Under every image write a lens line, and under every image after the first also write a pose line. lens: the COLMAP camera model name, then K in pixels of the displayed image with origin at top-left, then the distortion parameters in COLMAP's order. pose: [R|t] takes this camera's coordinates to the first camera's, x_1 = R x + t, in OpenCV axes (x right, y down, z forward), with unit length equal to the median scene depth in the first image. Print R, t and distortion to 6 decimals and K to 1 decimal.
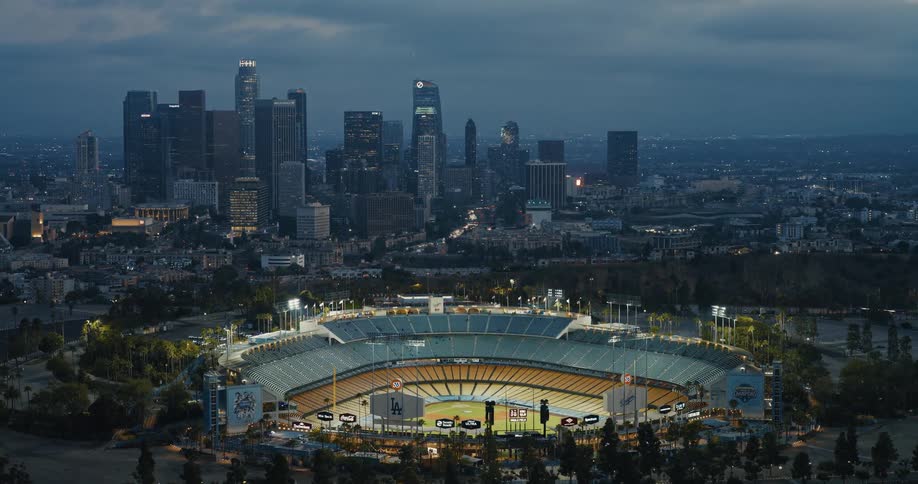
lens RADIAL K [[1810.2, 0, 459.0], [0, 1810.2, 242.0], [0, 0, 1]] dist [0.023661, -0.123293]
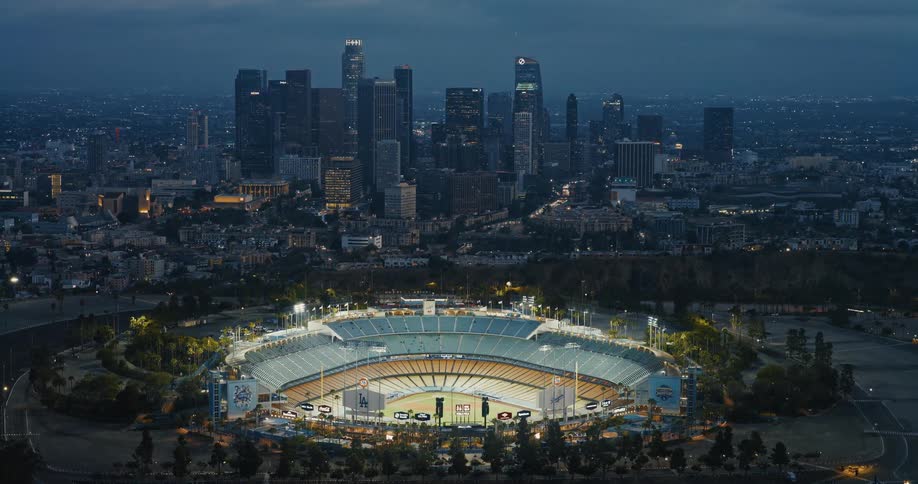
lens RADIAL K [[1810.2, 0, 459.0], [0, 1810.2, 242.0], [0, 0, 1]] dist [0.023661, -0.123293]
pose [[0.997044, 0.012770, -0.075770, 0.084958], [-0.010938, 0.999639, 0.024543, -0.032573], [0.076056, -0.023642, 0.996823, -0.144338]]
